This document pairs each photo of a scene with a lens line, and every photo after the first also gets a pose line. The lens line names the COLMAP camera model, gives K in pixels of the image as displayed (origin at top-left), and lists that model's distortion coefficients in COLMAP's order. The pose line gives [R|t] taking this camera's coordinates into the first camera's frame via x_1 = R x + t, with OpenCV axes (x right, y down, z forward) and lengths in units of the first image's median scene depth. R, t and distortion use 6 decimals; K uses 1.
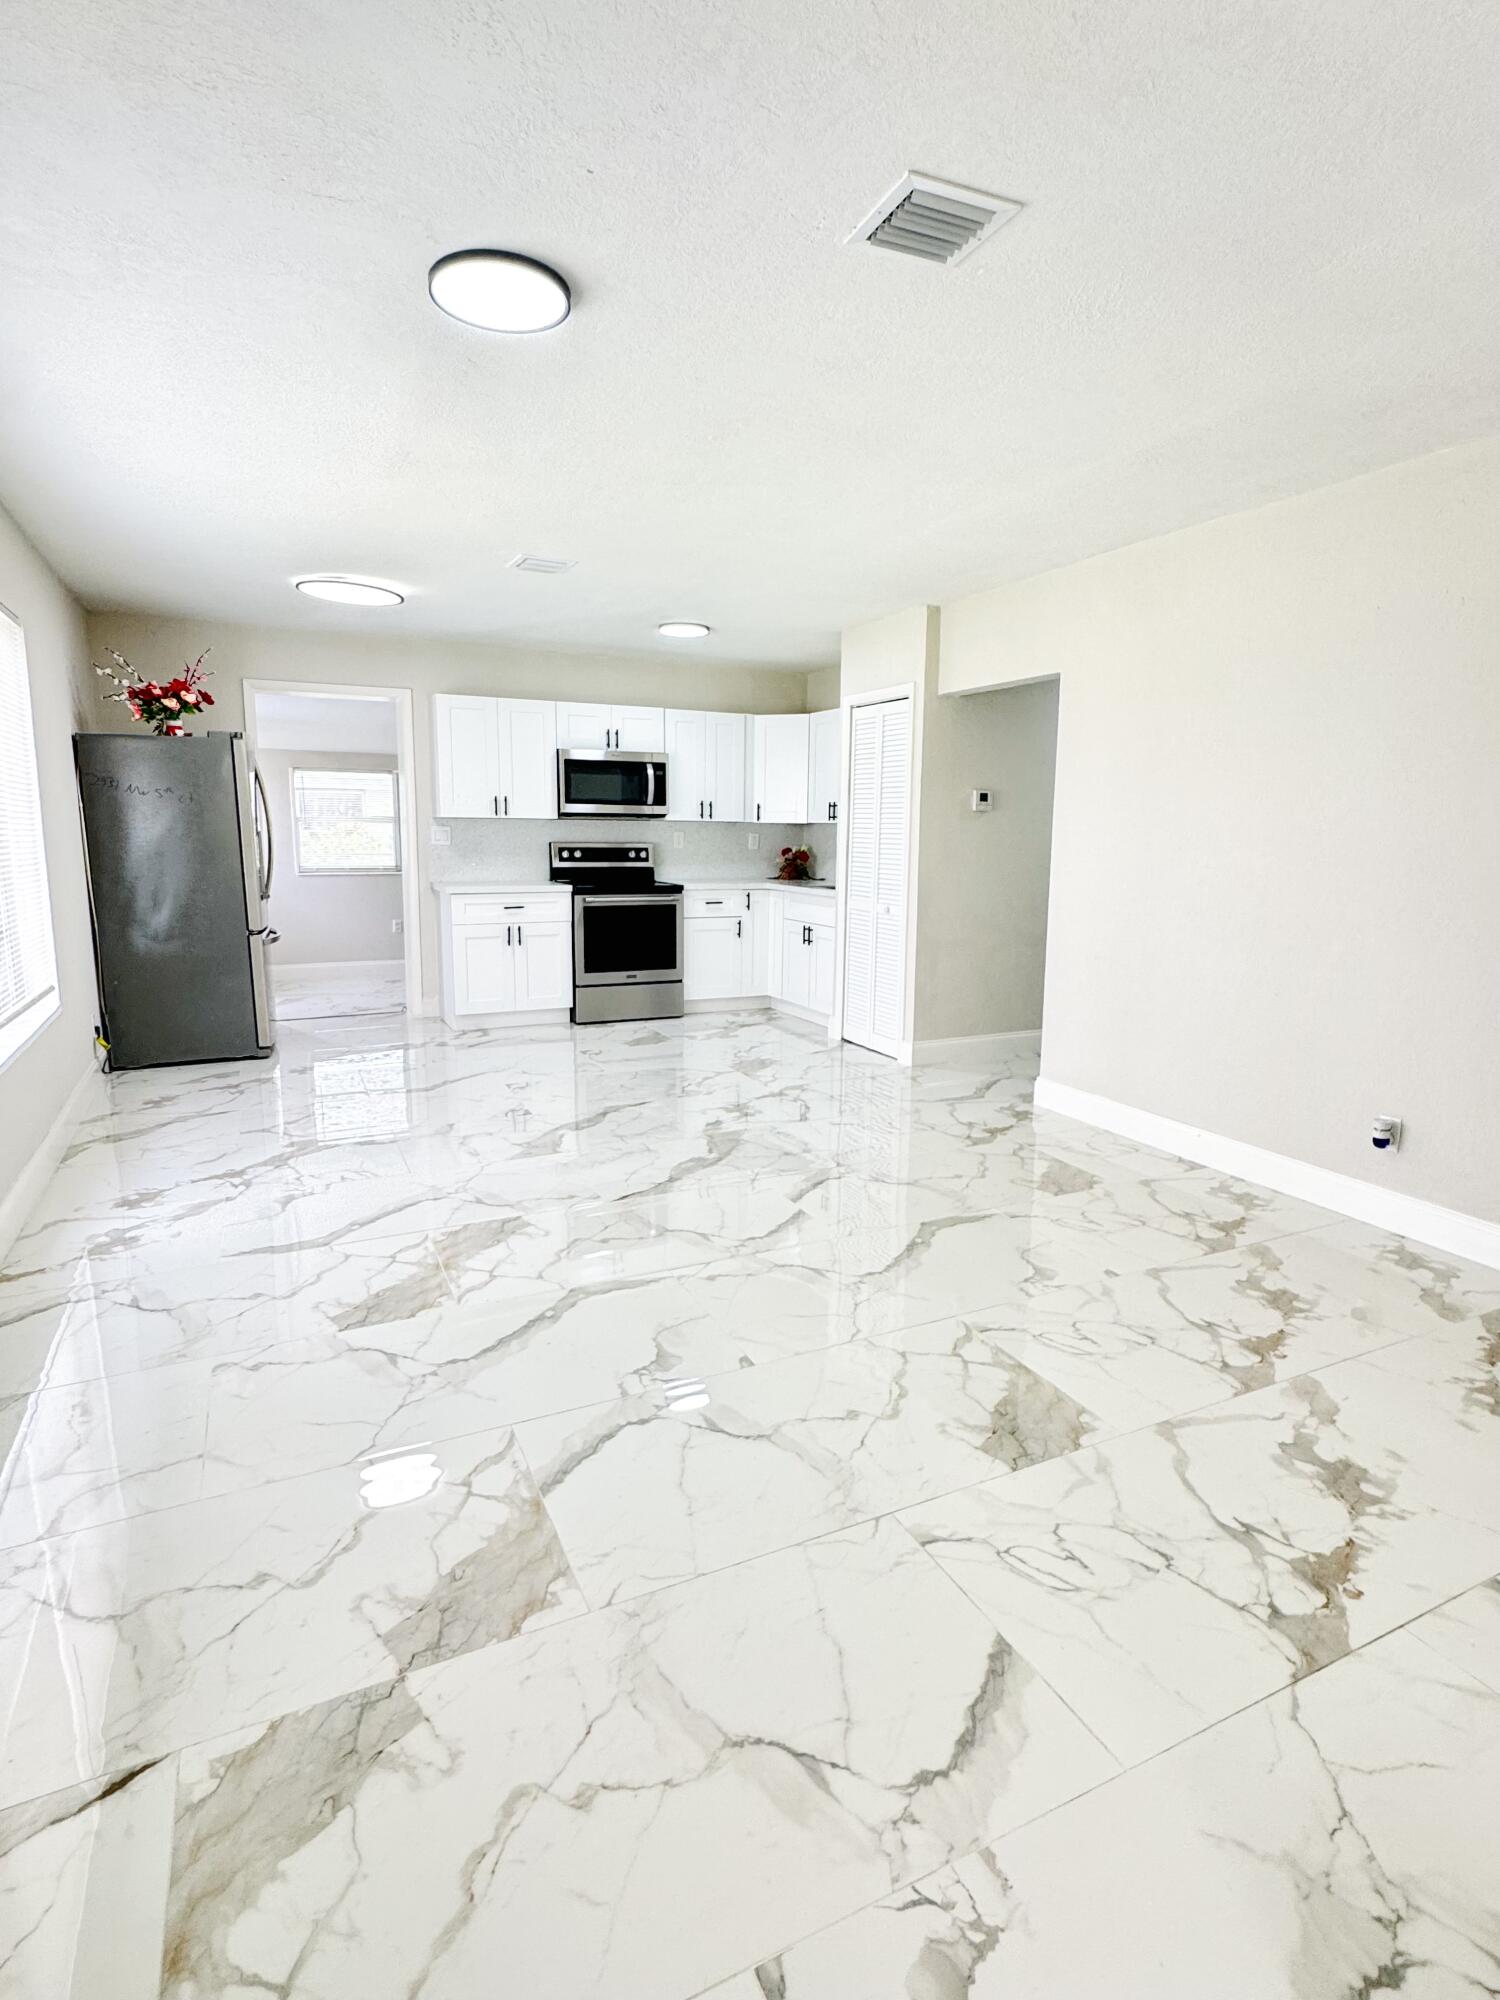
lens RADIAL K [[1016.9, 0, 750.0], [0, 1016.9, 1000.0], [0, 0, 1]] dist [0.000078, 0.000069]
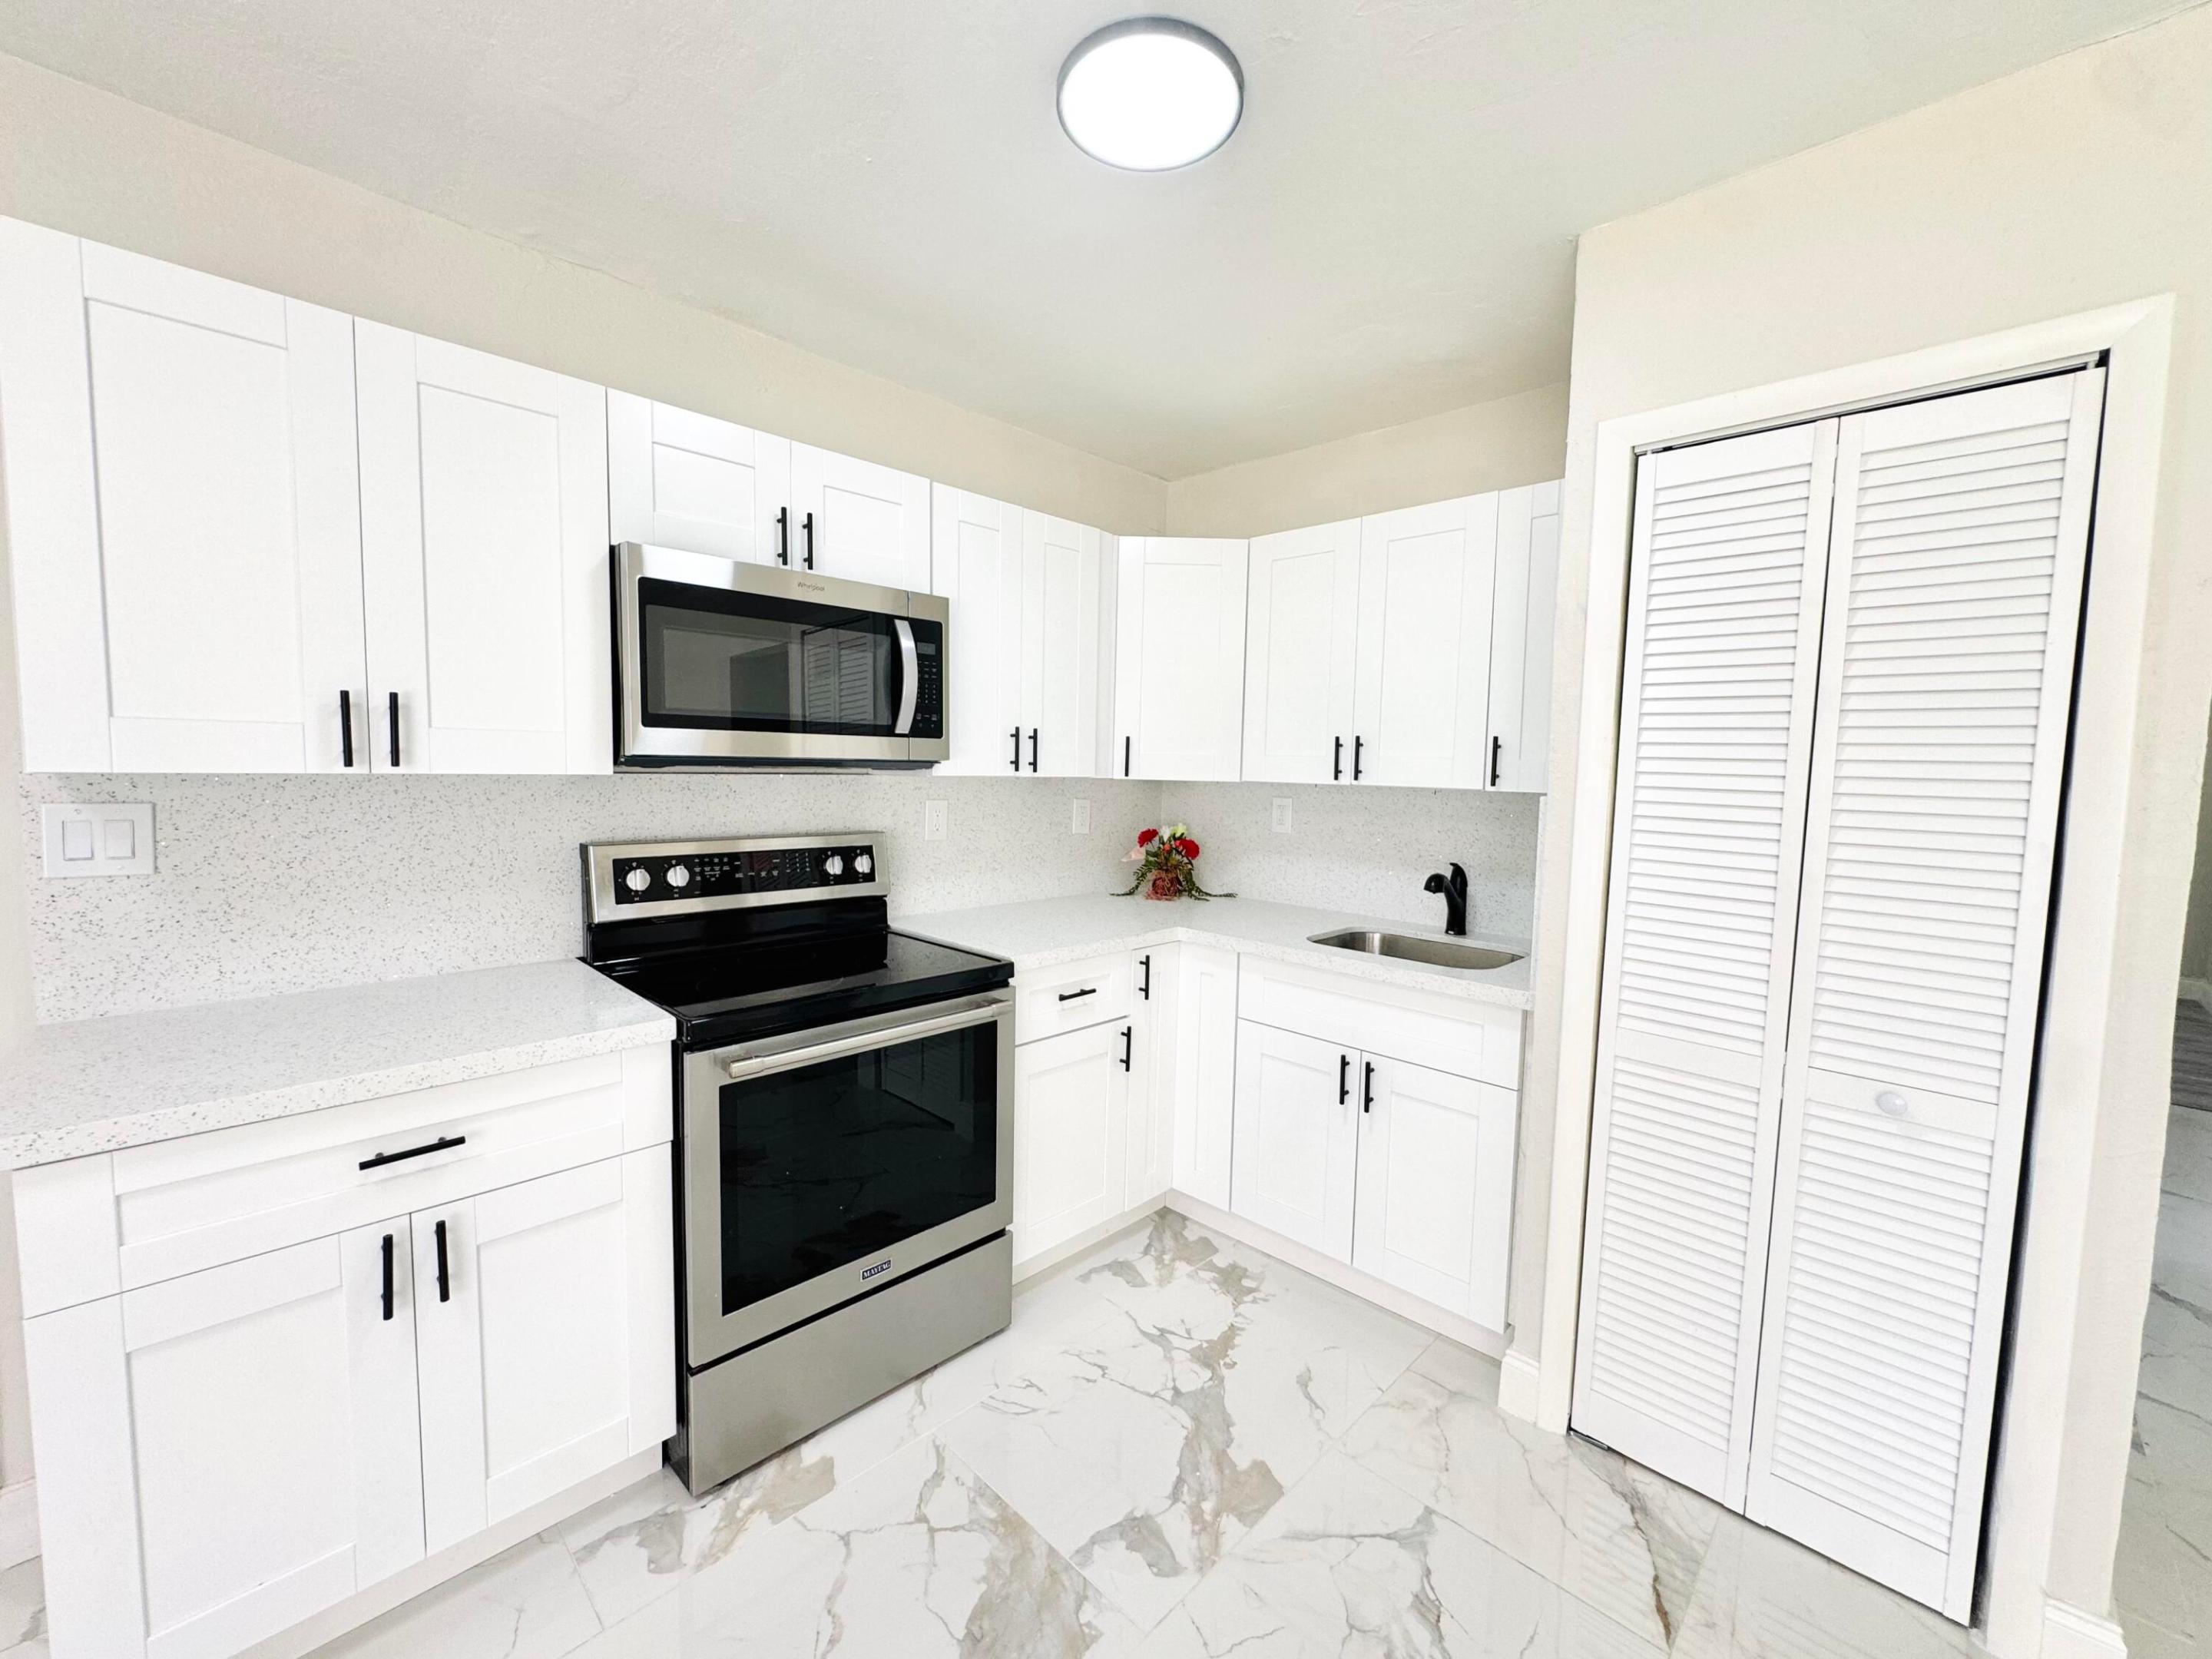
lens RADIAL K [[884.3, 0, 1106.0], [0, 884.3, 829.5], [0, 0, 1]] dist [-0.002605, -0.000113]
pose [[0.941898, -0.017261, 0.335456, -0.137027], [0.046240, 0.995834, -0.078592, -0.132521], [-0.332702, 0.089537, 0.938772, 0.693889]]
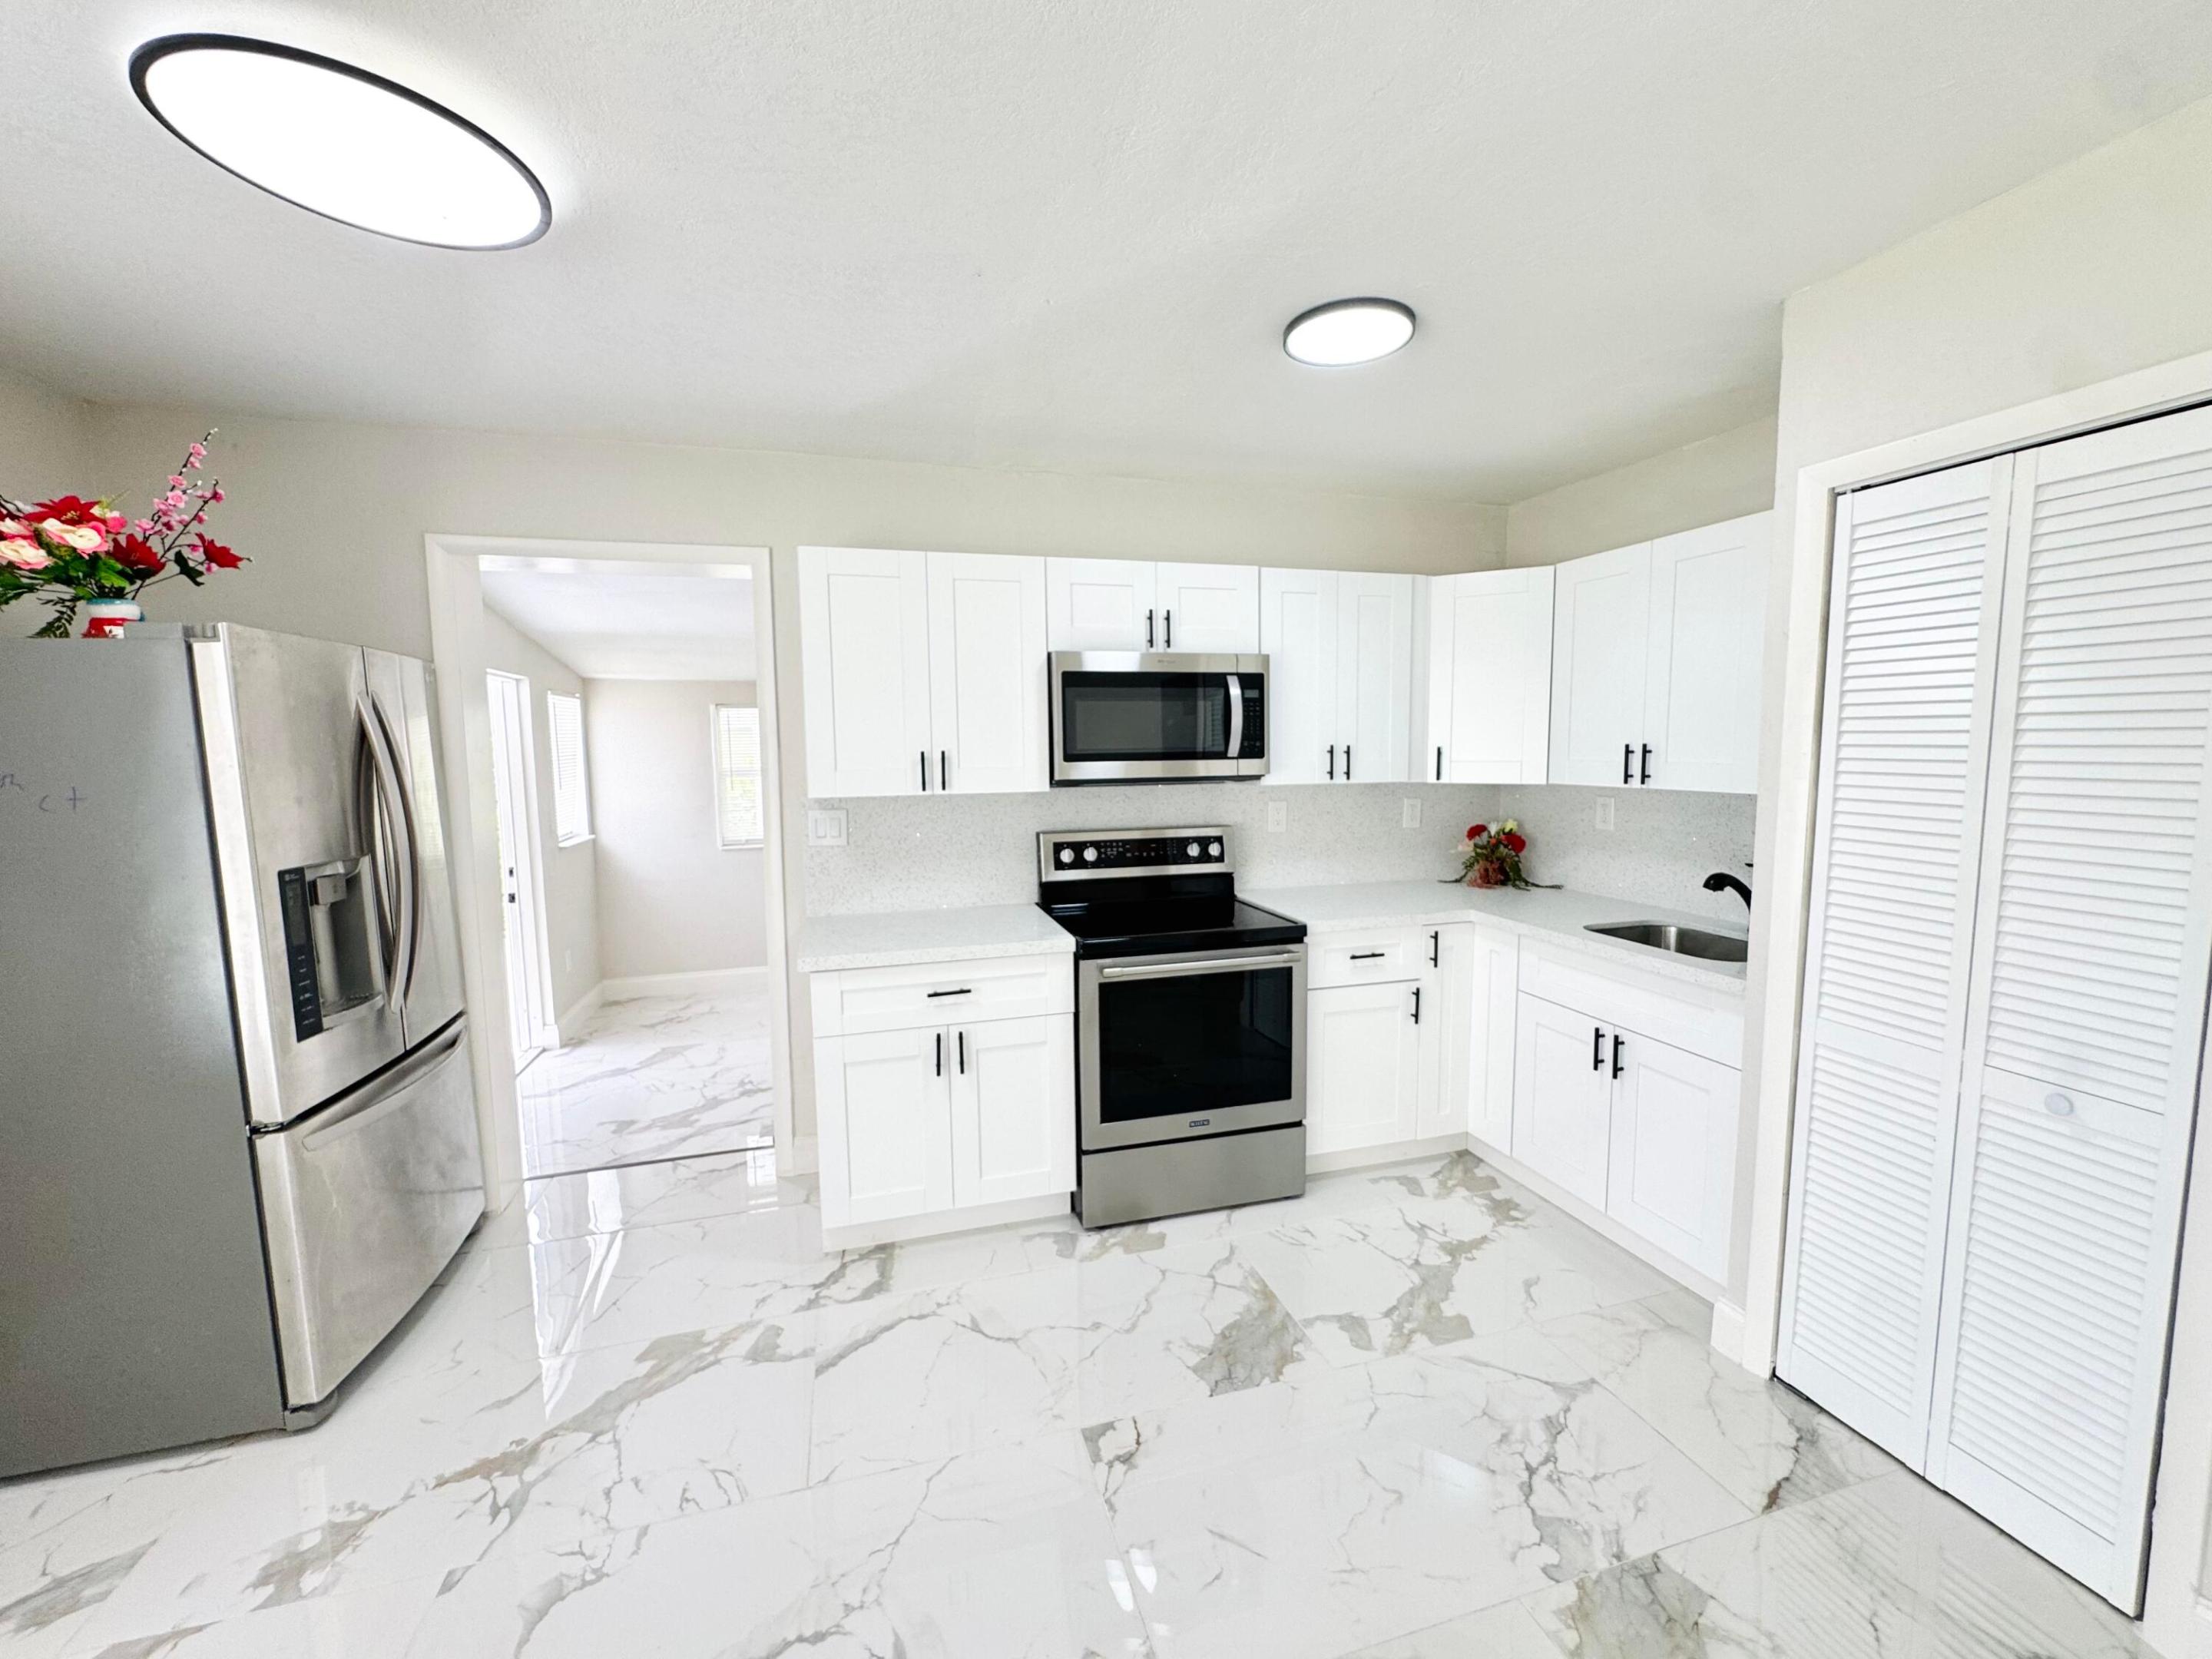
lens RADIAL K [[884.3, 0, 1106.0], [0, 884.3, 829.5], [0, 0, 1]] dist [-0.002605, -0.000113]
pose [[0.985885, -0.007121, -0.167270, -0.088492], [-0.004767, 0.997496, -0.070567, -0.127335], [0.167354, 0.070368, 0.983382, 0.572091]]
